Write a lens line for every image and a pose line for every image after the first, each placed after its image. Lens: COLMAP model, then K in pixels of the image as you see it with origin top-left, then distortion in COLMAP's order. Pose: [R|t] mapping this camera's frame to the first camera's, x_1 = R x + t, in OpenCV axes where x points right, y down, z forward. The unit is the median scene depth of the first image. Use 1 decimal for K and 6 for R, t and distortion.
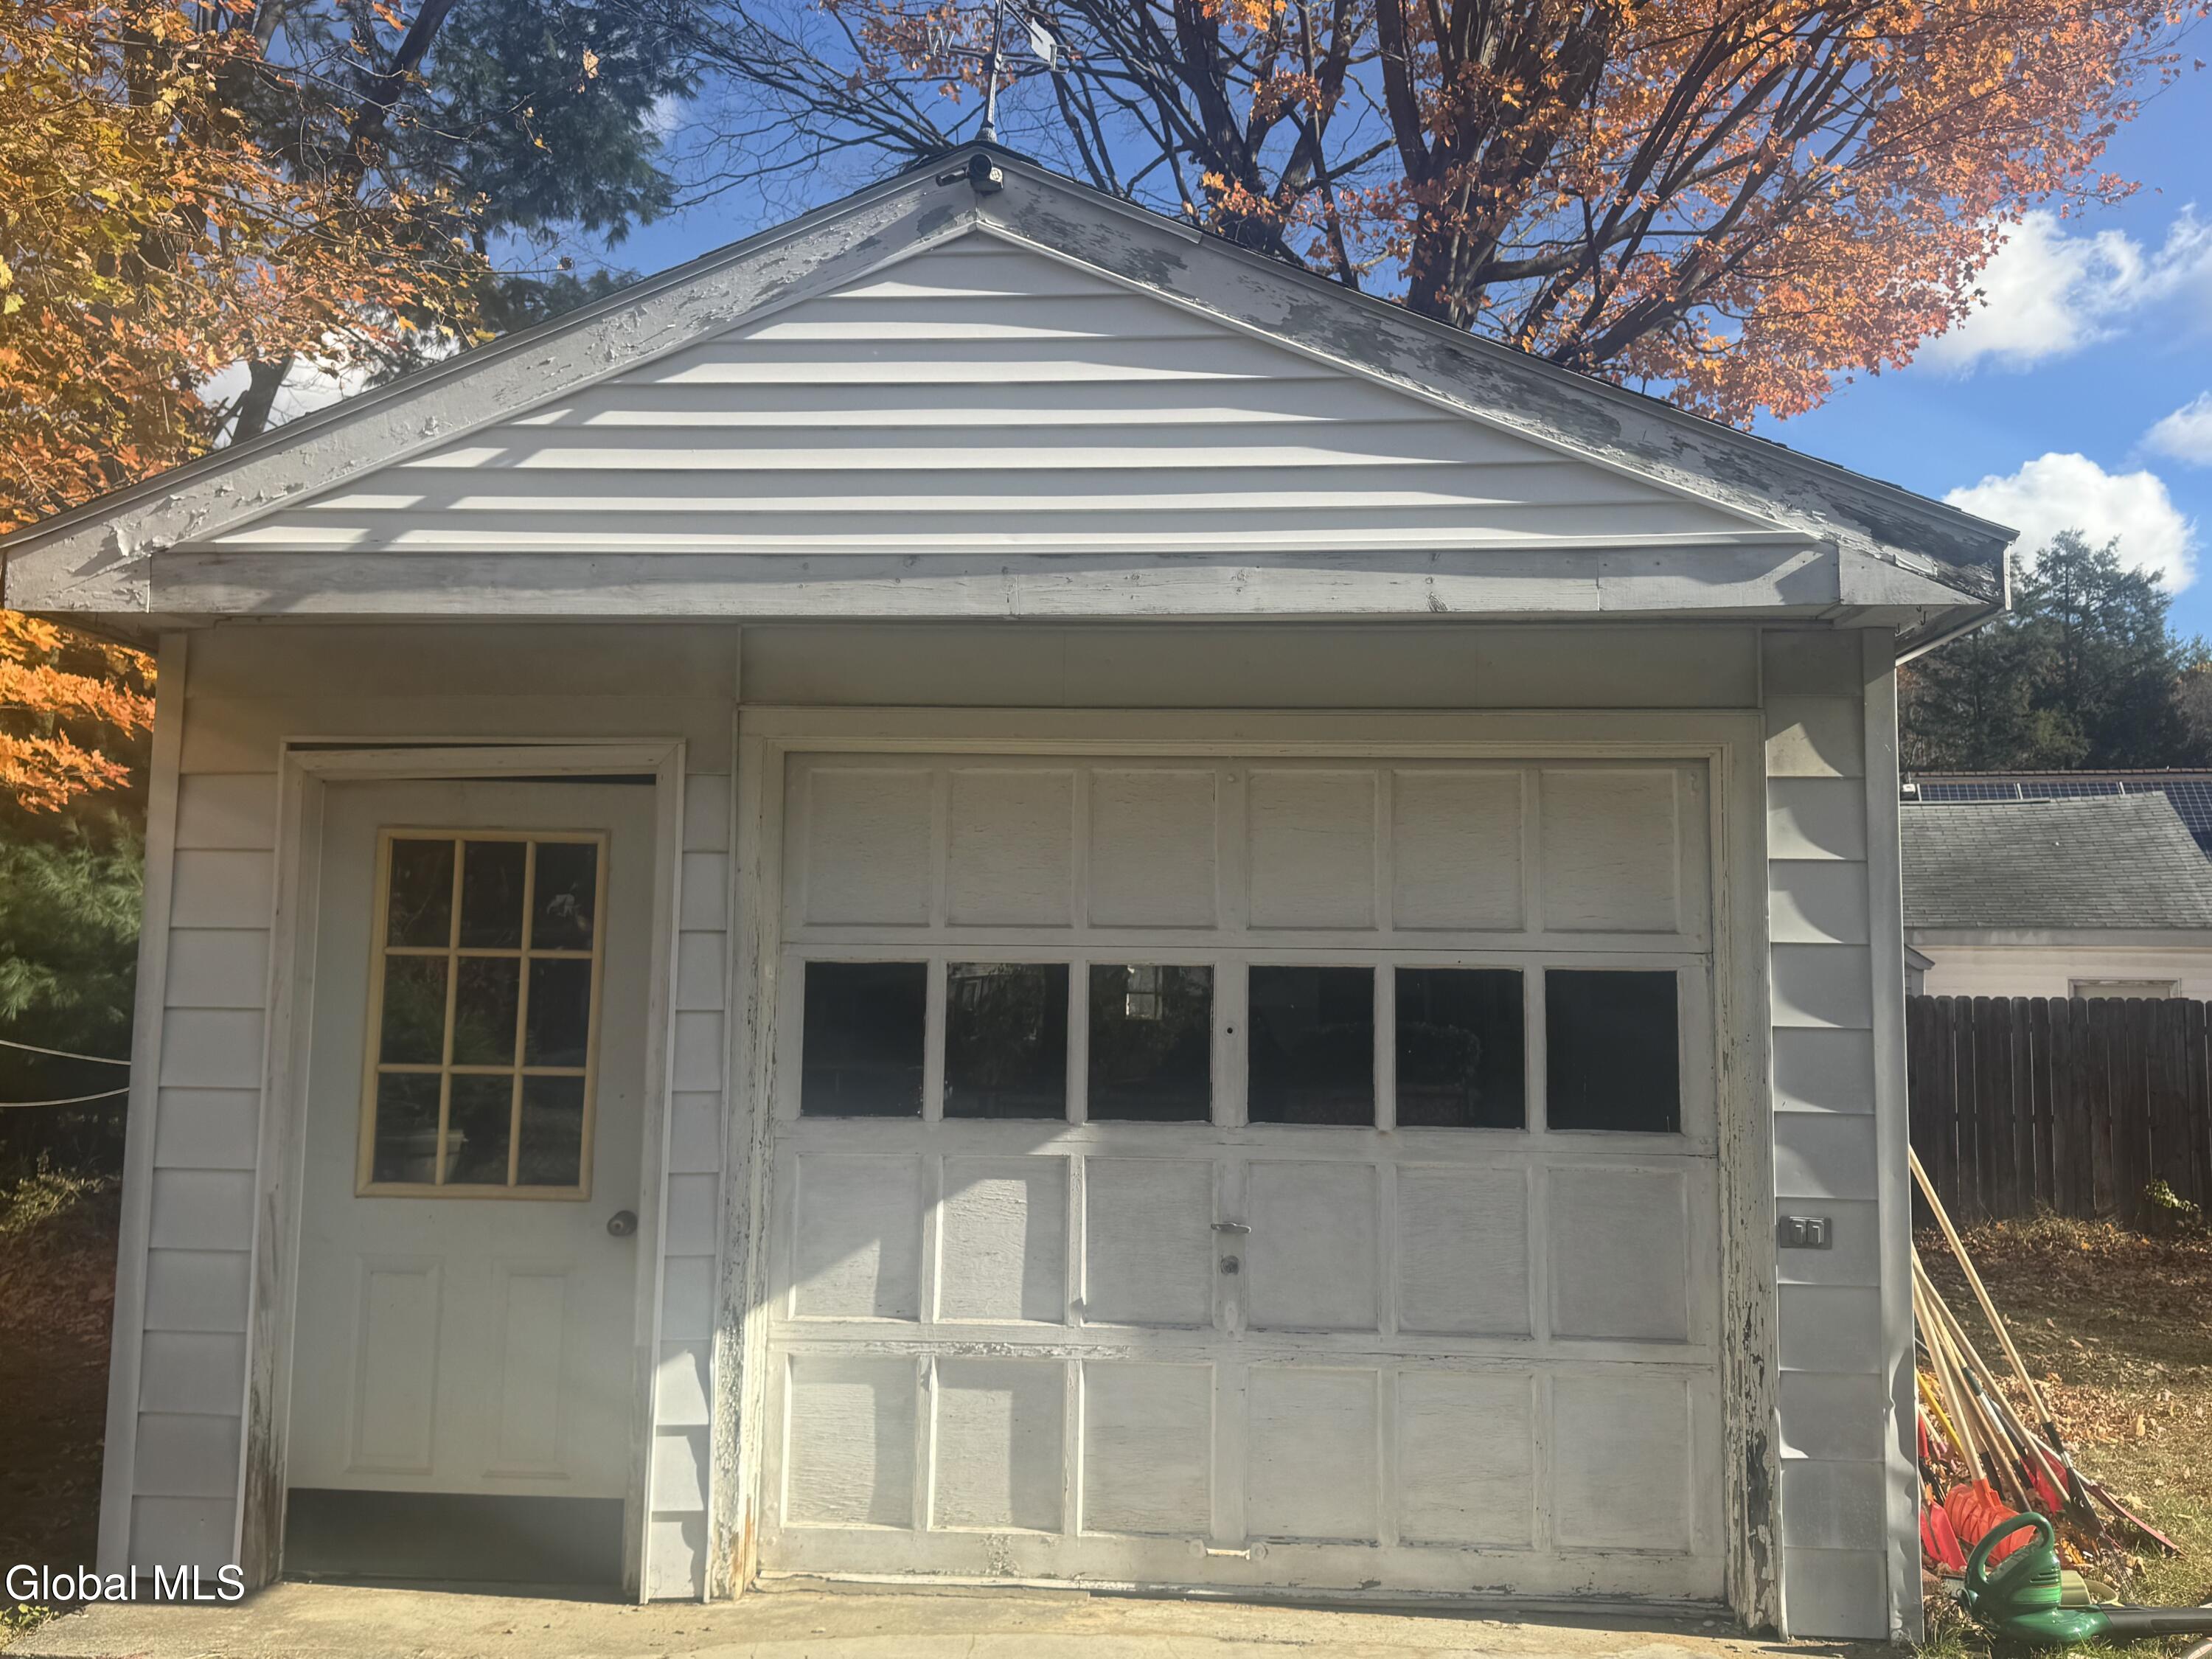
lens RADIAL K [[2062.0, 0, 1004.4], [0, 2062.0, 820.6], [0, 0, 1]] dist [0.002314, -0.006949]
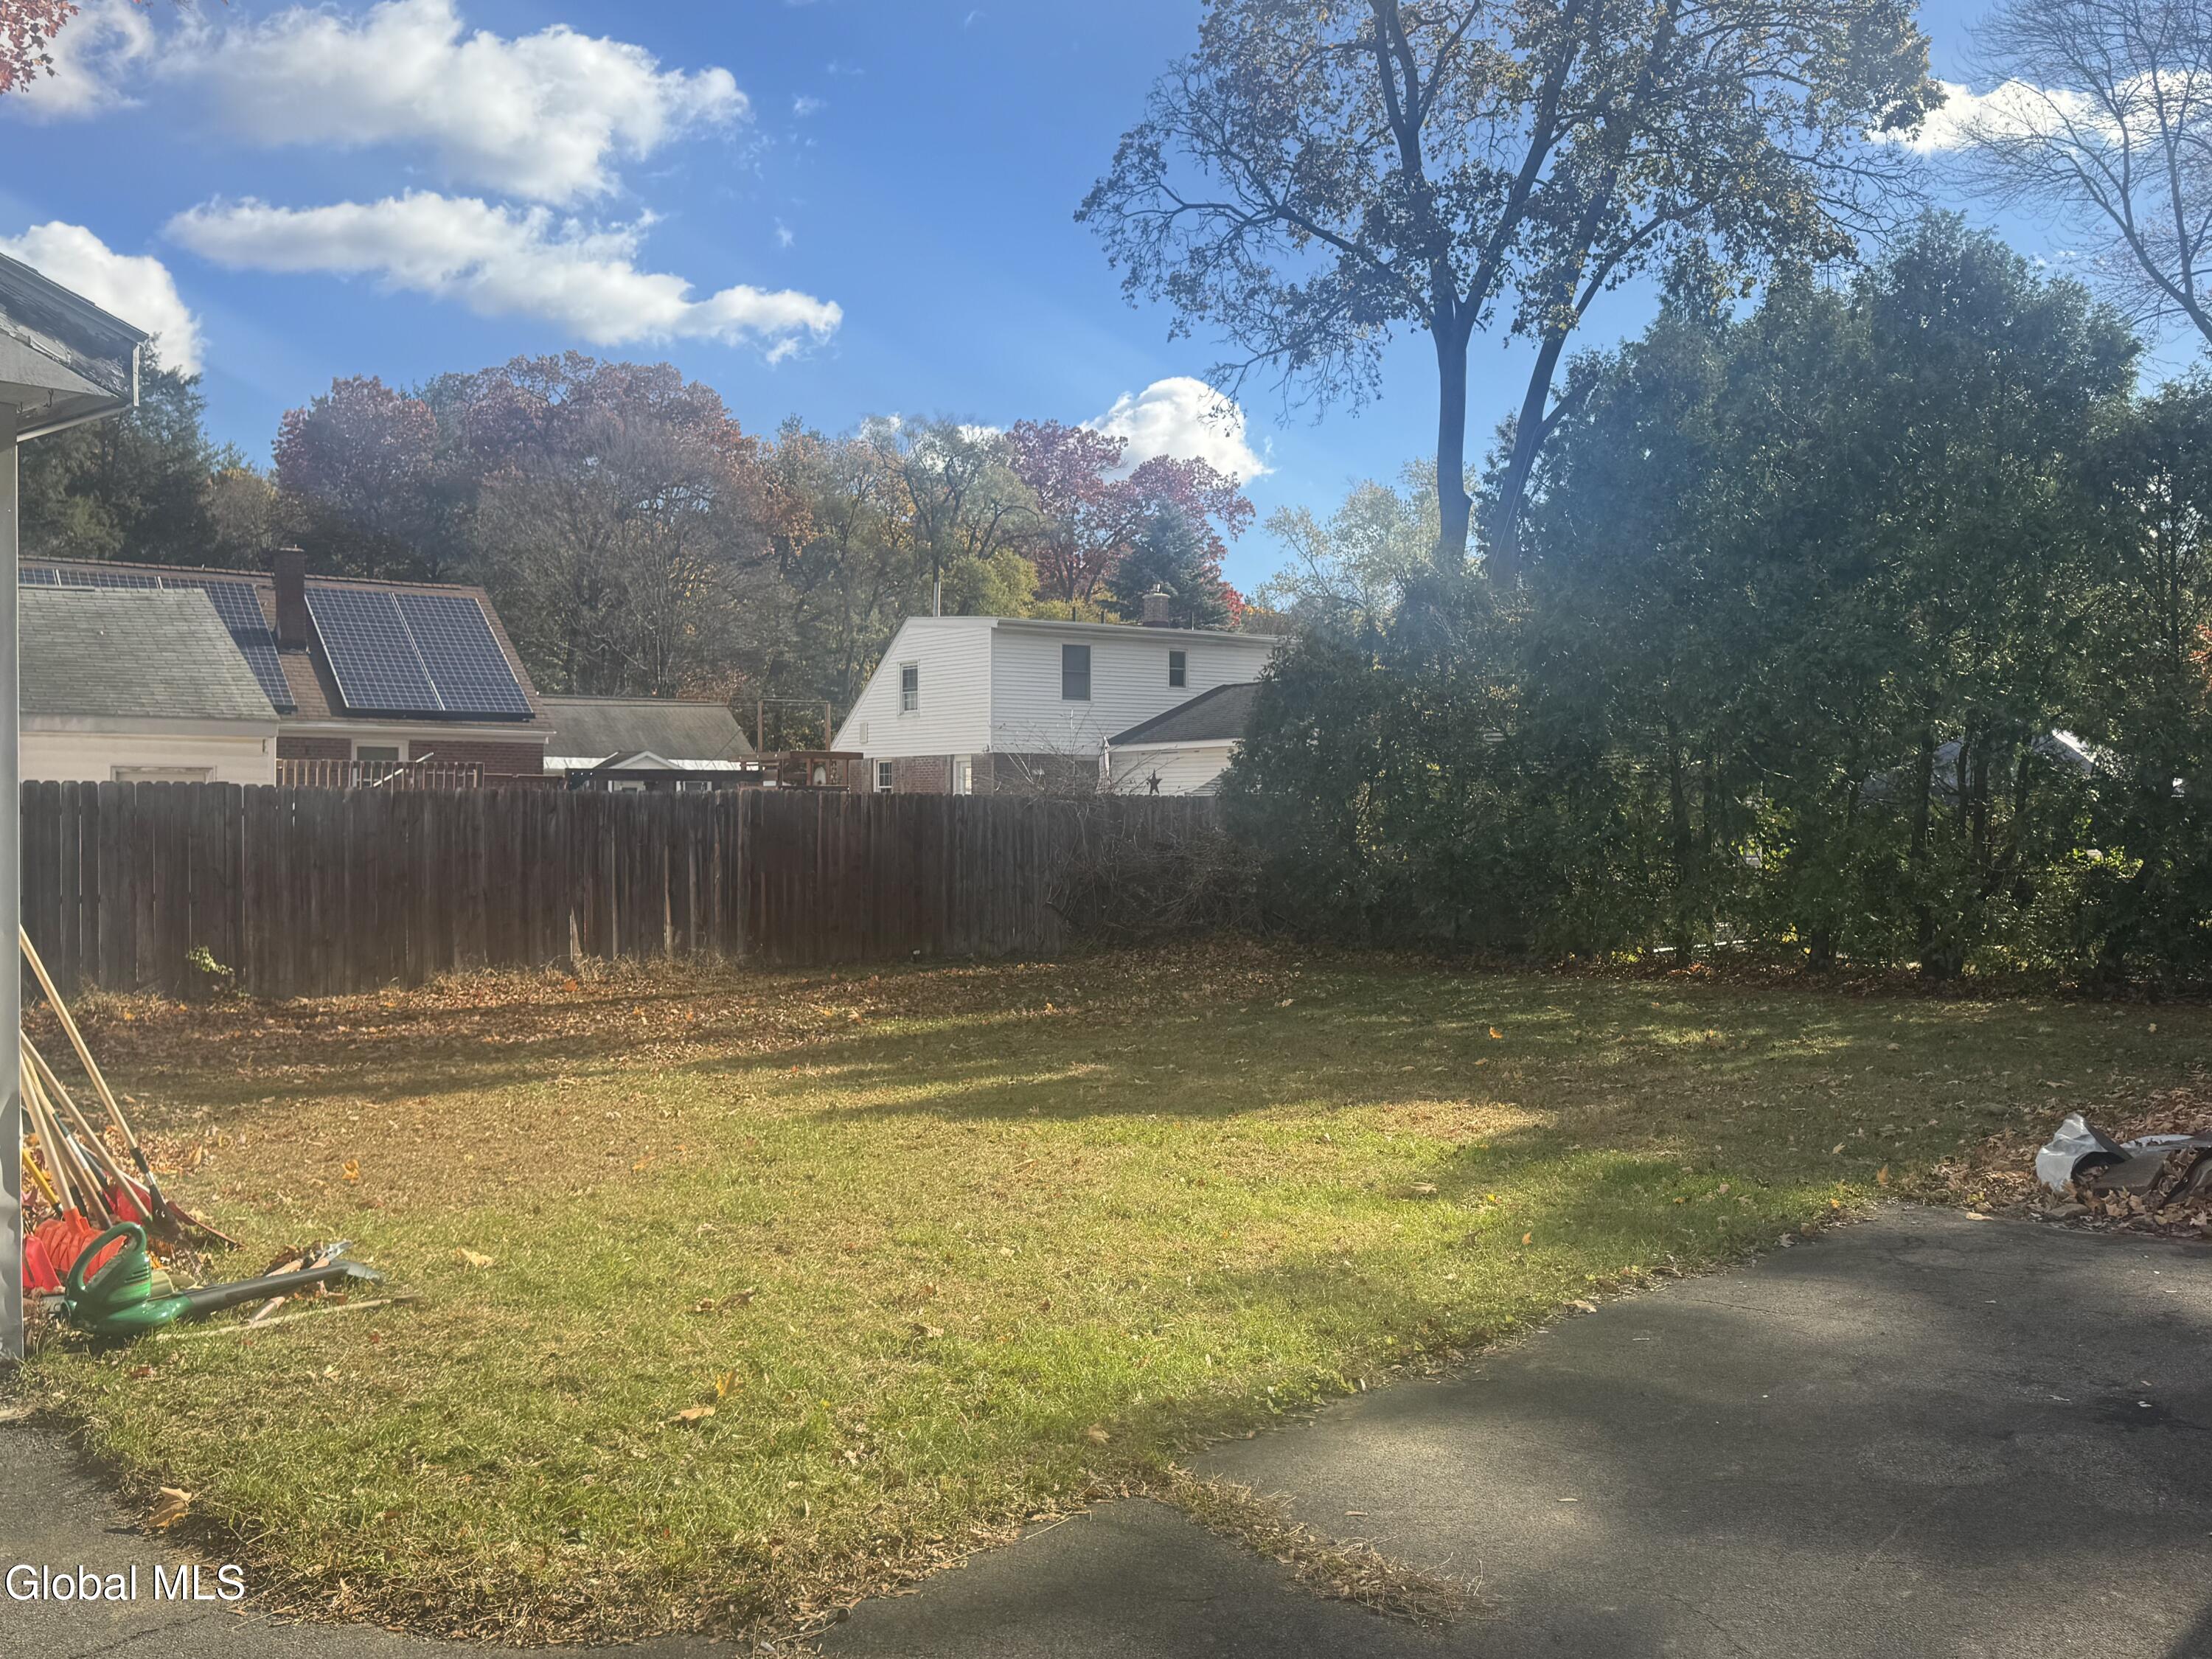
lens RADIAL K [[2058.5, 0, 1099.0], [0, 2058.5, 838.8], [0, 0, 1]] dist [0.149976, -0.226637]
pose [[0.603850, -0.022665, 0.796776, -0.027241], [-0.063795, 0.995015, 0.076651, 0.002119], [-0.794541, -0.097116, 0.599394, -0.025817]]
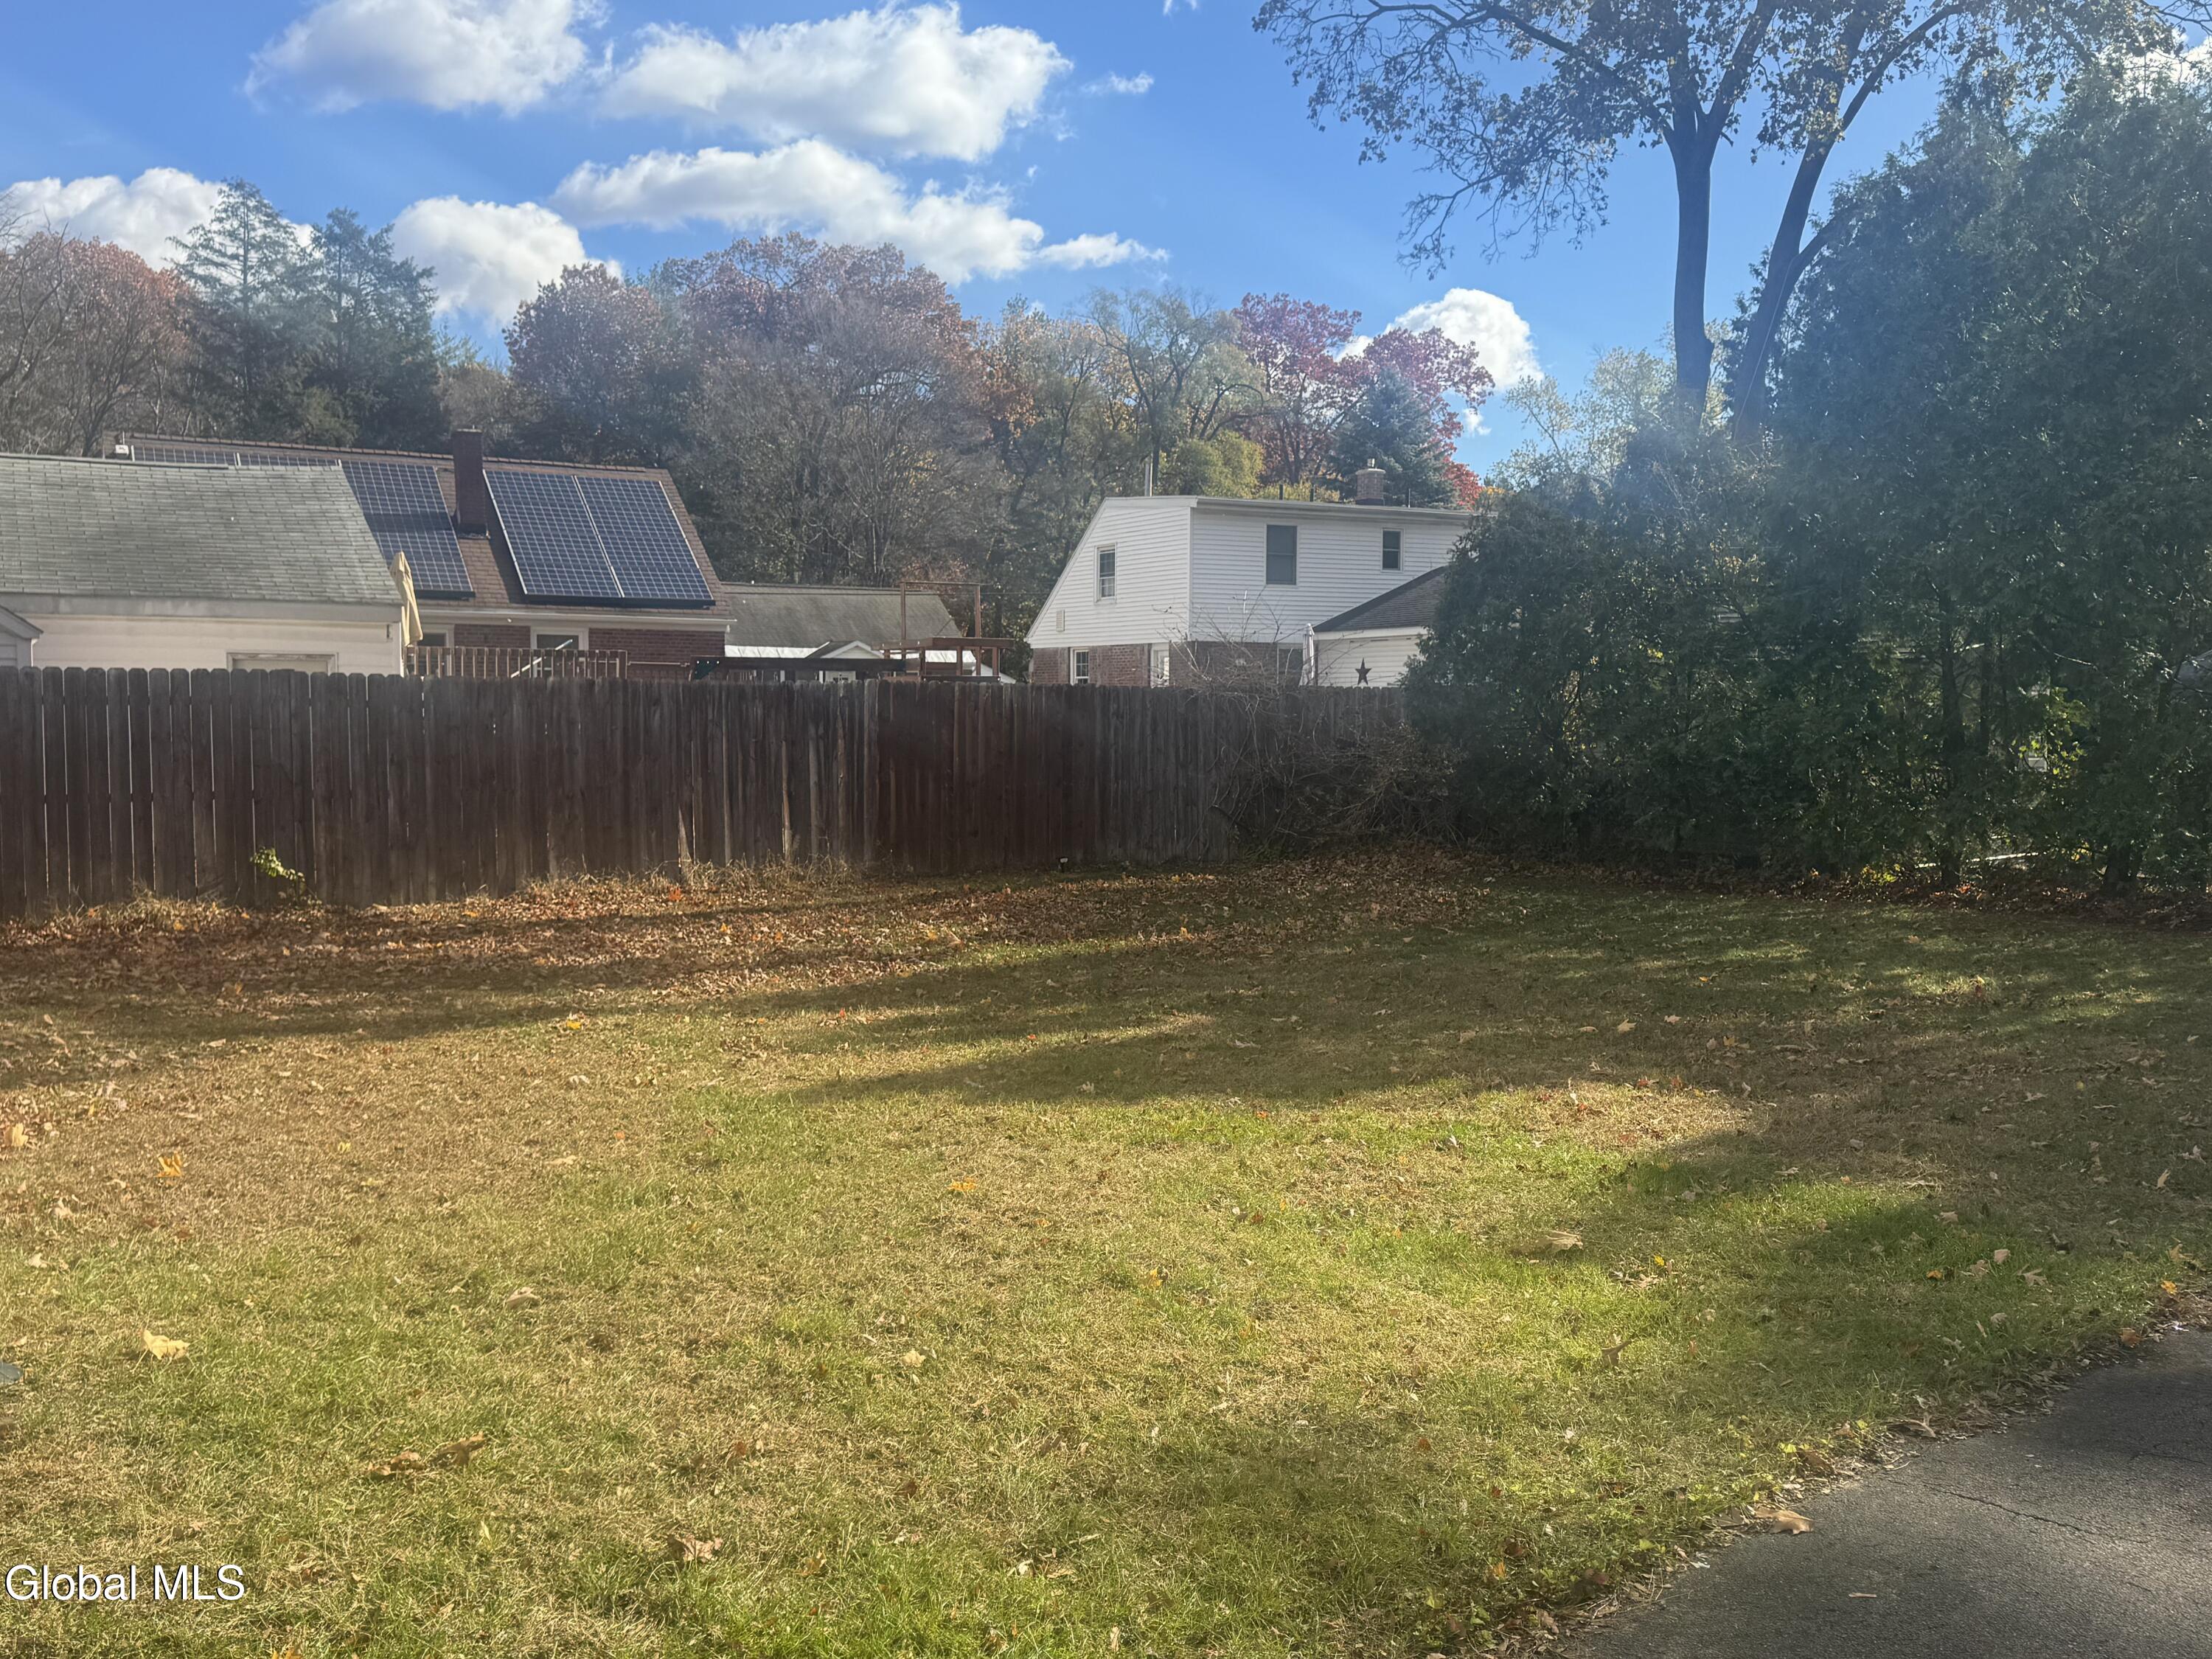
lens RADIAL K [[2023.1, 0, 1106.8], [0, 2023.1, 855.1], [0, 0, 1]] dist [0.155643, -0.314761]
pose [[0.691336, -0.065342, 0.719573, 0.121174], [-0.058189, 0.987633, 0.145589, 0.007201], [-0.720187, -0.142522, 0.678983, 0.033690]]
